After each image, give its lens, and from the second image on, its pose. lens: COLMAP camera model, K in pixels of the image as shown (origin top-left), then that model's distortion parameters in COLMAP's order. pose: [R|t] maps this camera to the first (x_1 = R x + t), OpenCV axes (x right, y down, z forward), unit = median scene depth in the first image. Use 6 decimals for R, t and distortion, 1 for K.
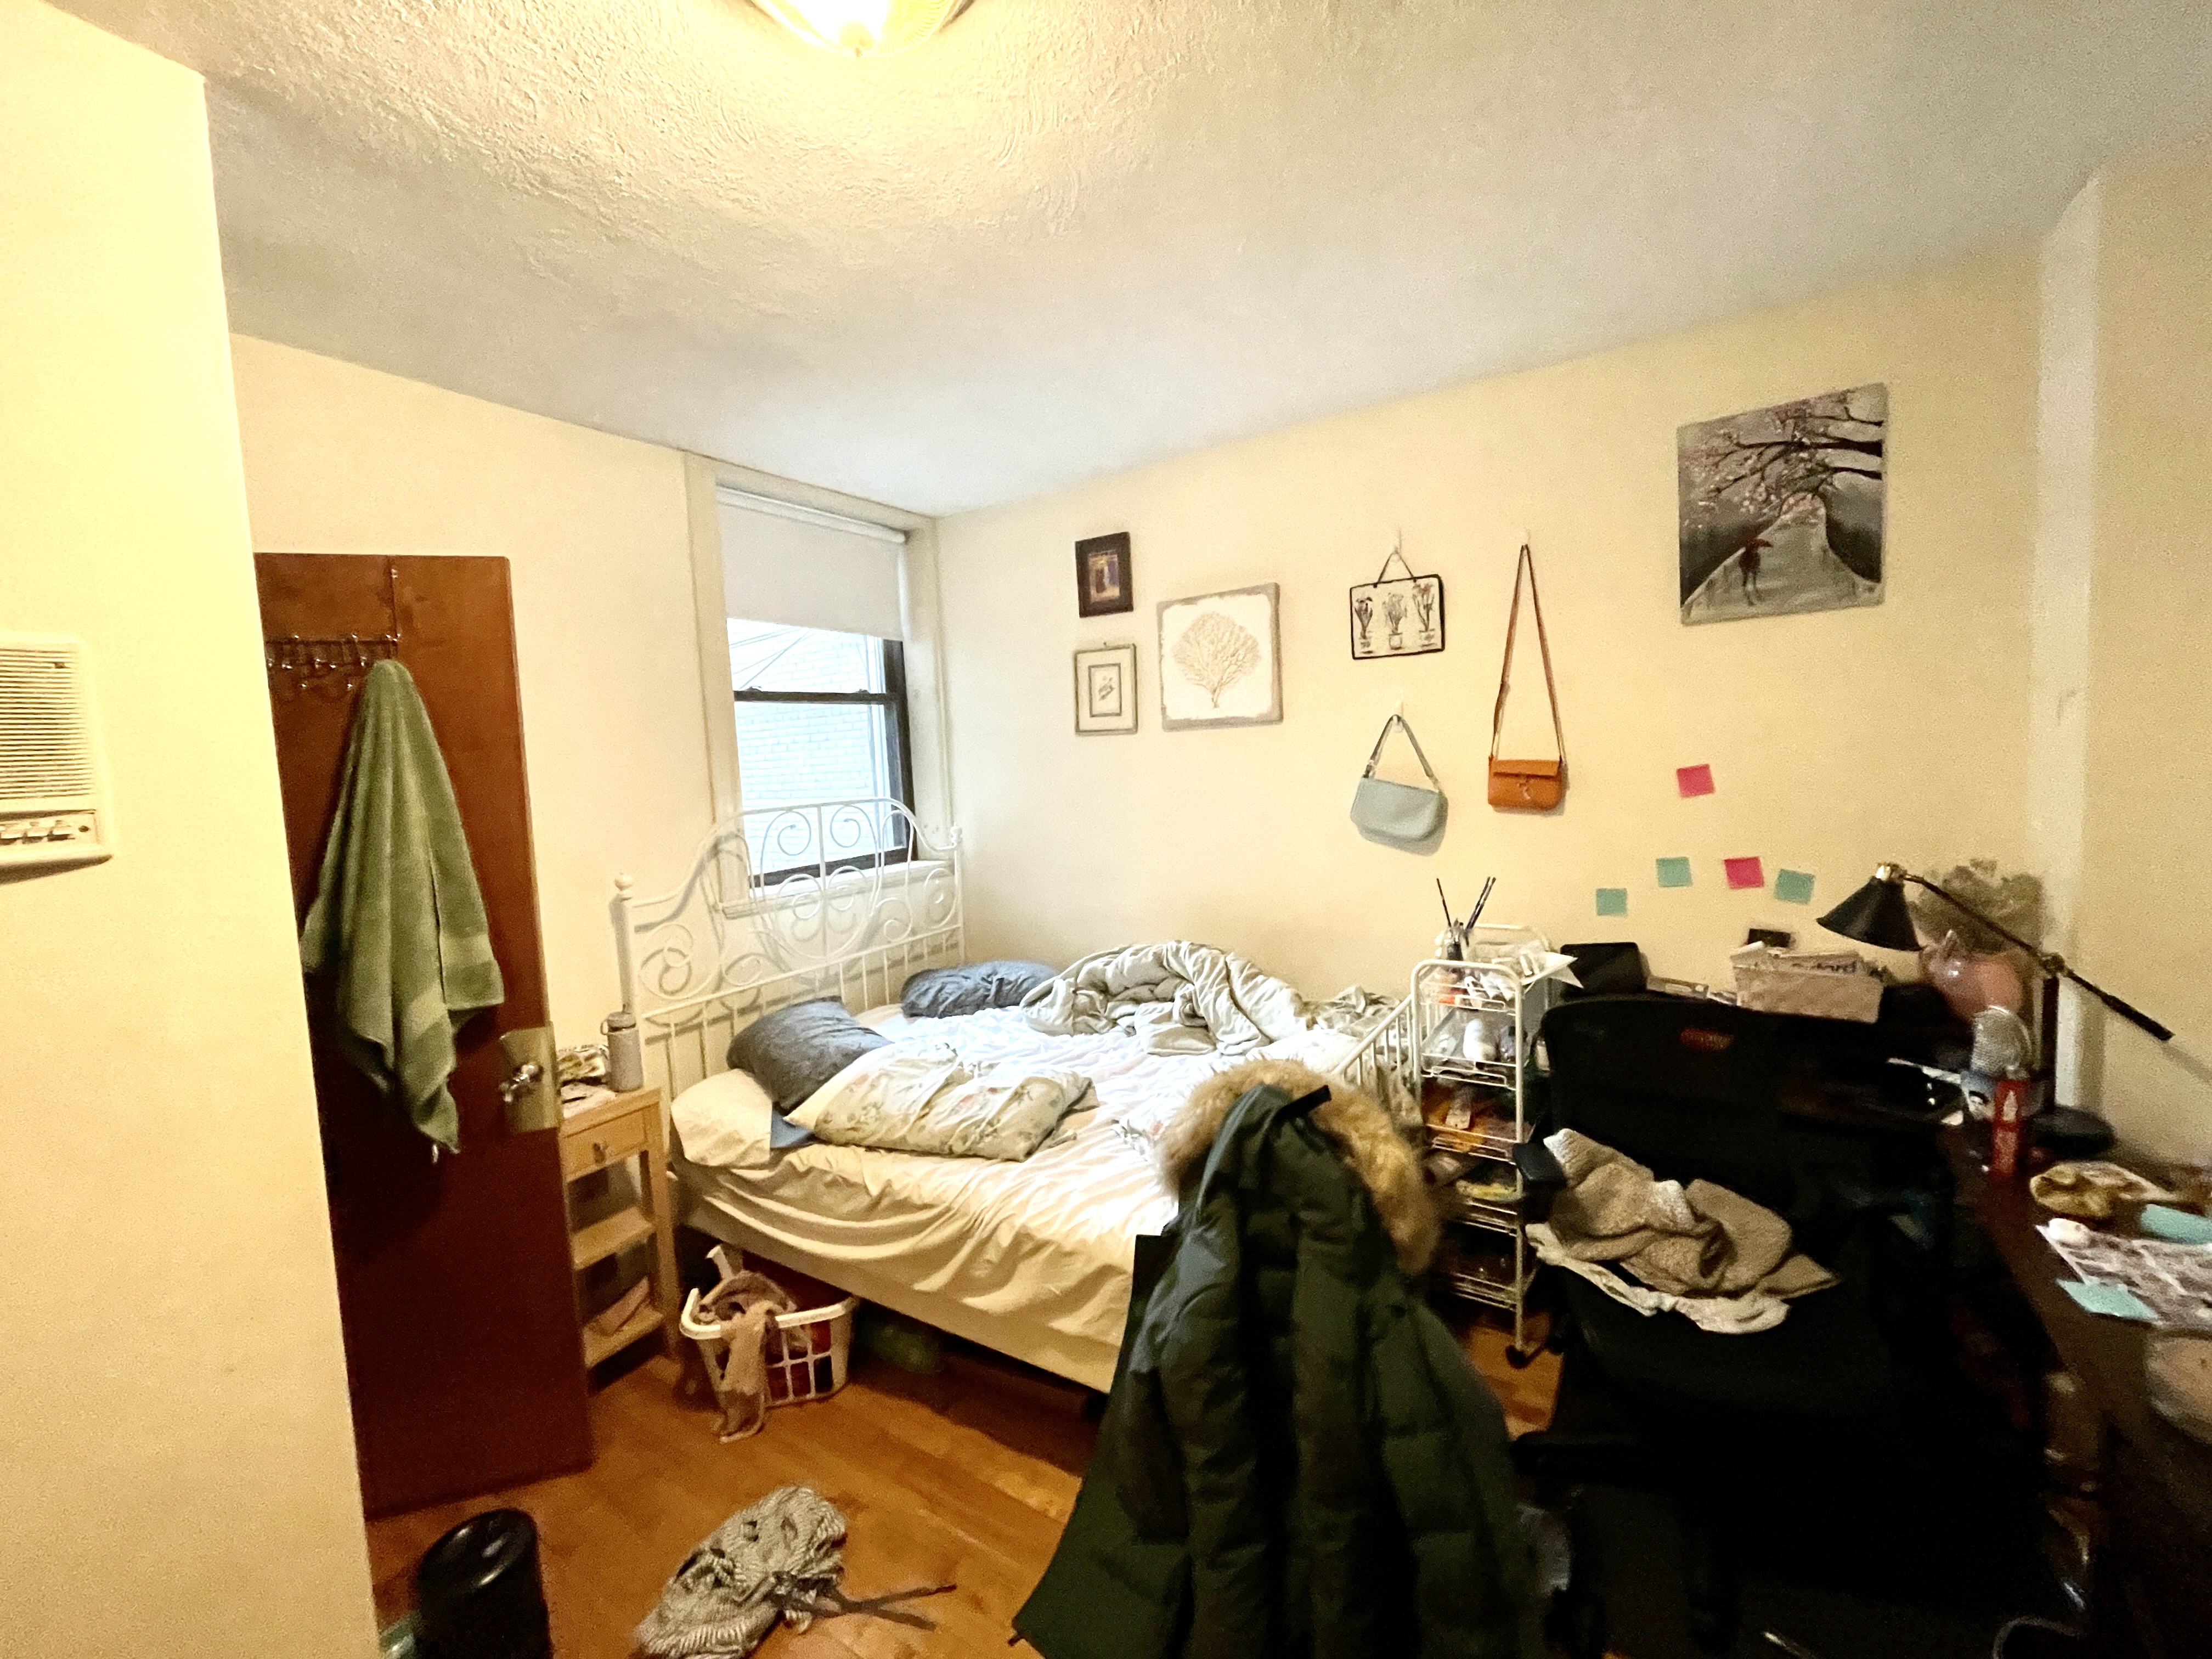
lens RADIAL K [[896.2, 0, 1109.1], [0, 896.2, 824.9], [0, 0, 1]] dist [0.000069, -0.000322]
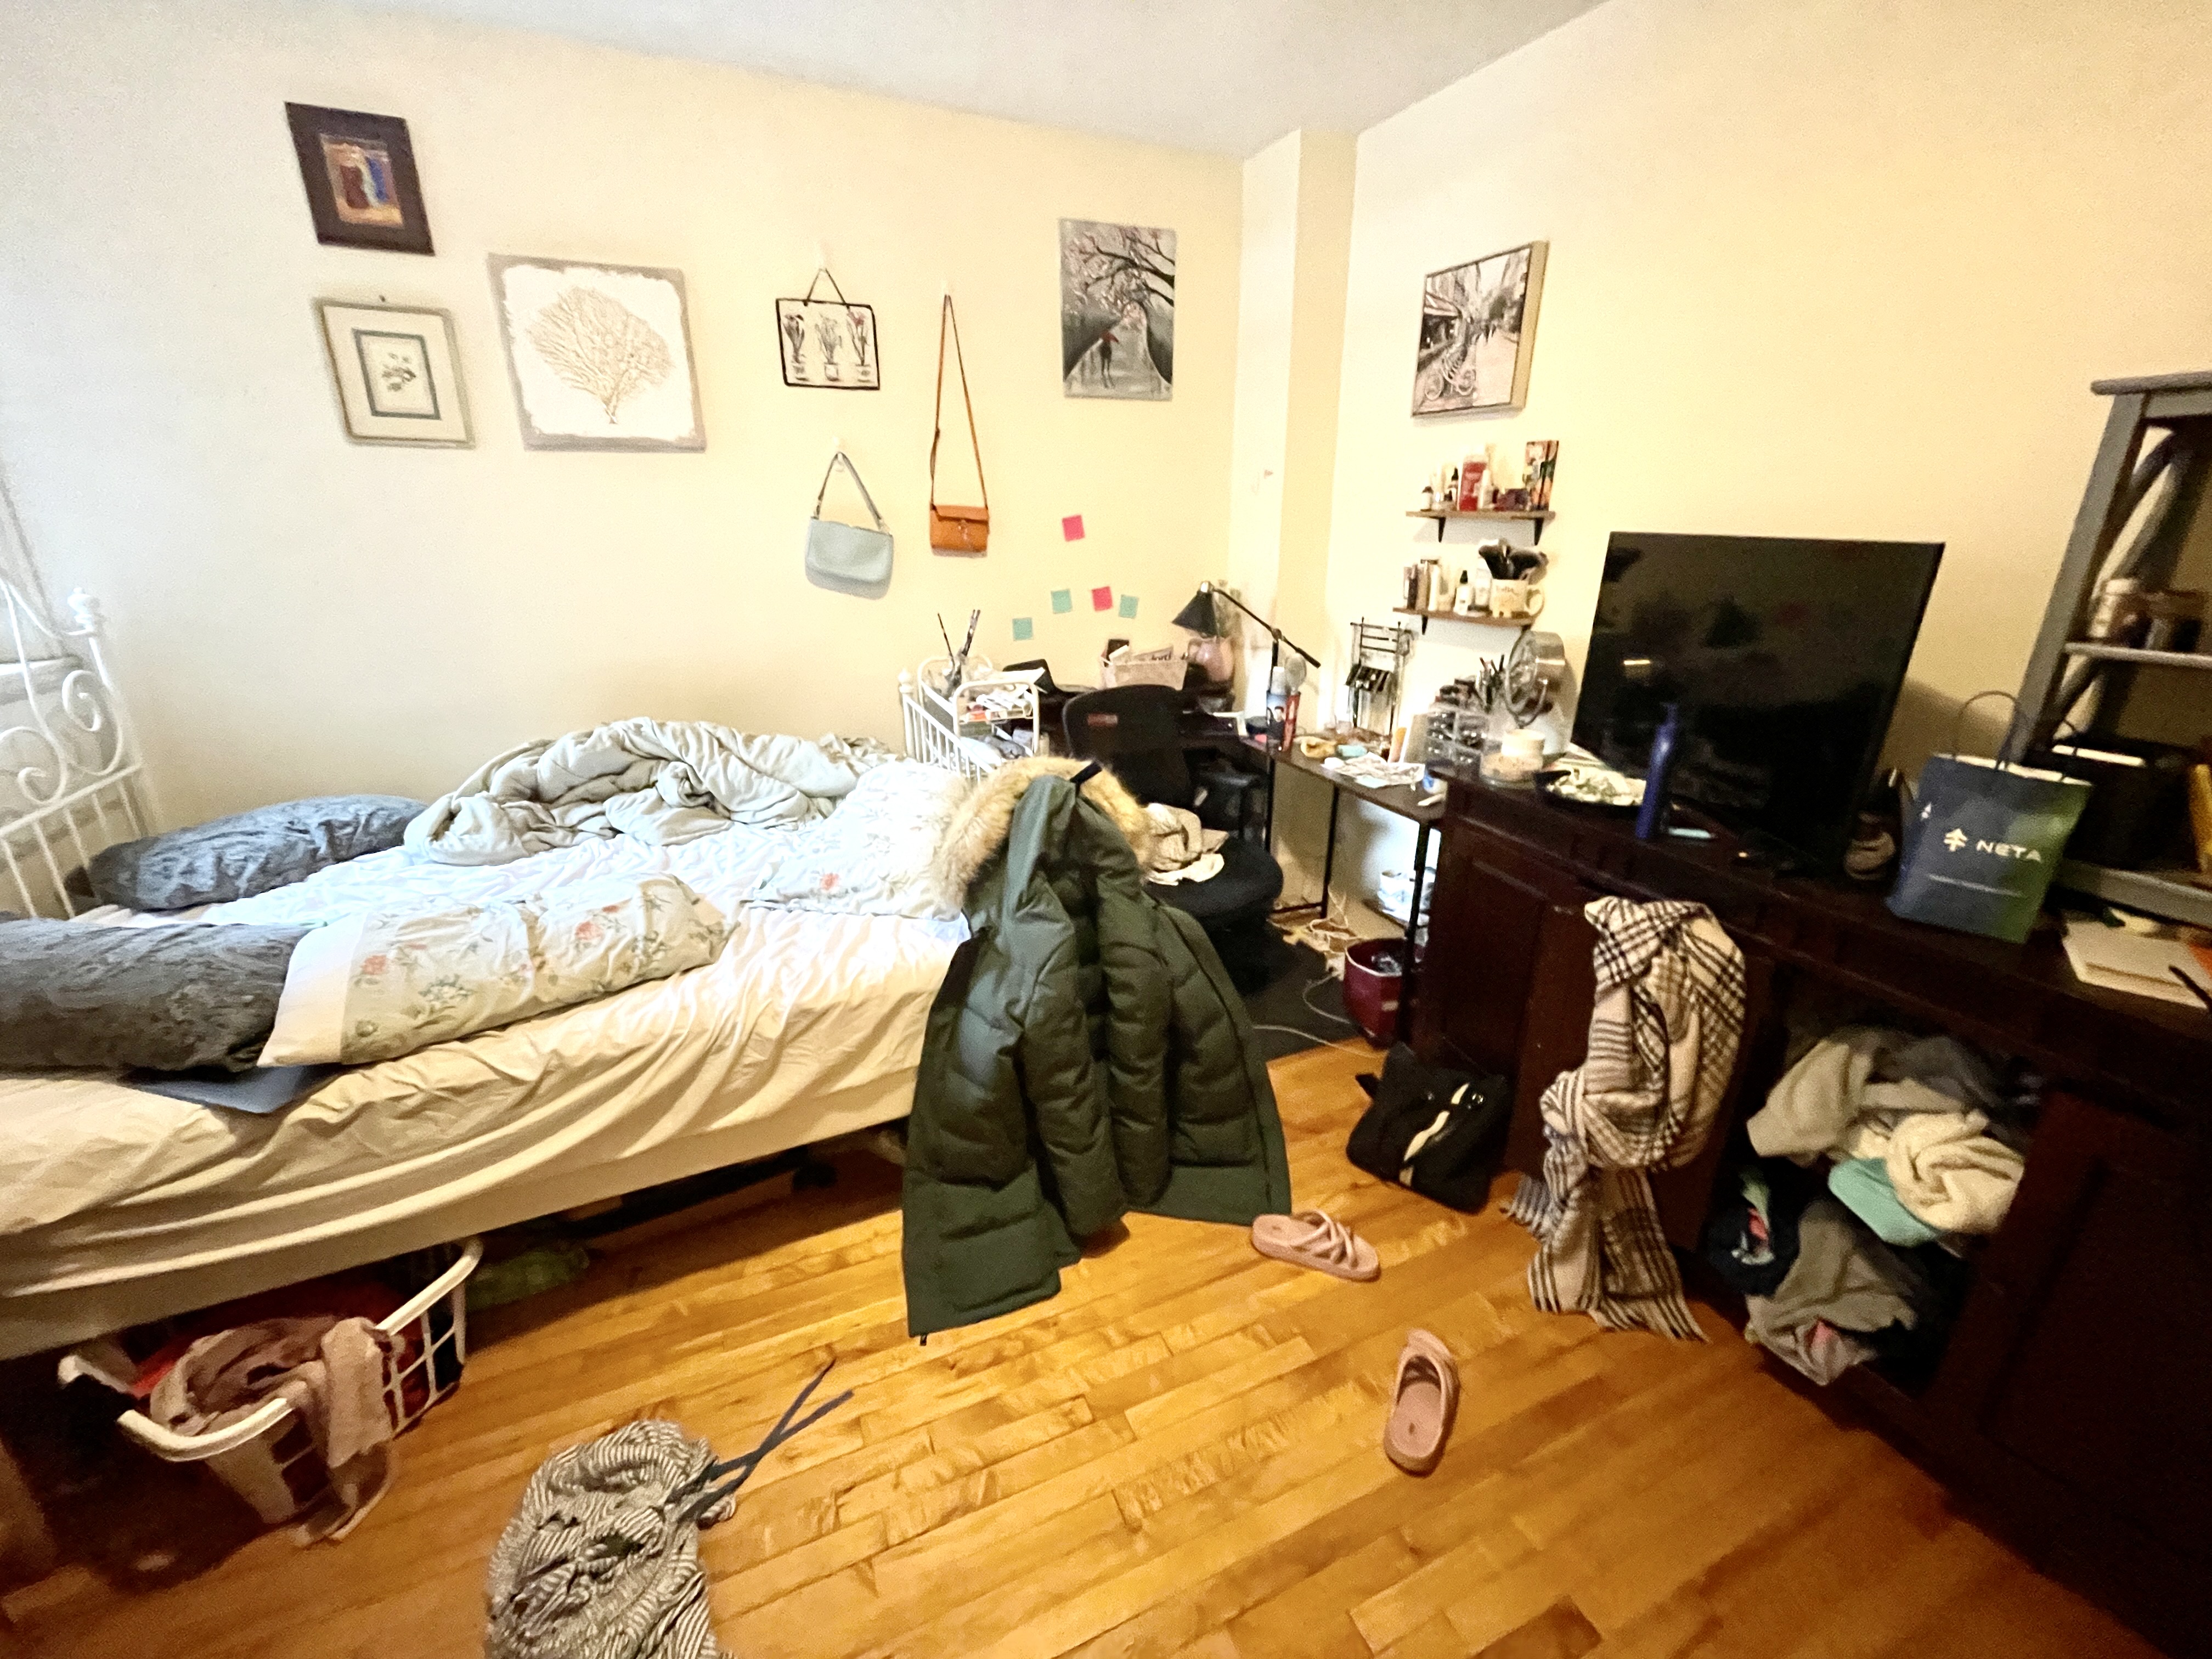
lens RADIAL K [[896.2, 0, 1111.5], [0, 896.2, 828.6], [0, 0, 1]] dist [0.000069, -0.000322]
pose [[0.540517, -0.235001, 0.807846, -0.477682], [0.044938, 0.966891, 0.251200, 0.049181], [-0.840132, -0.099475, 0.533182, 0.210863]]
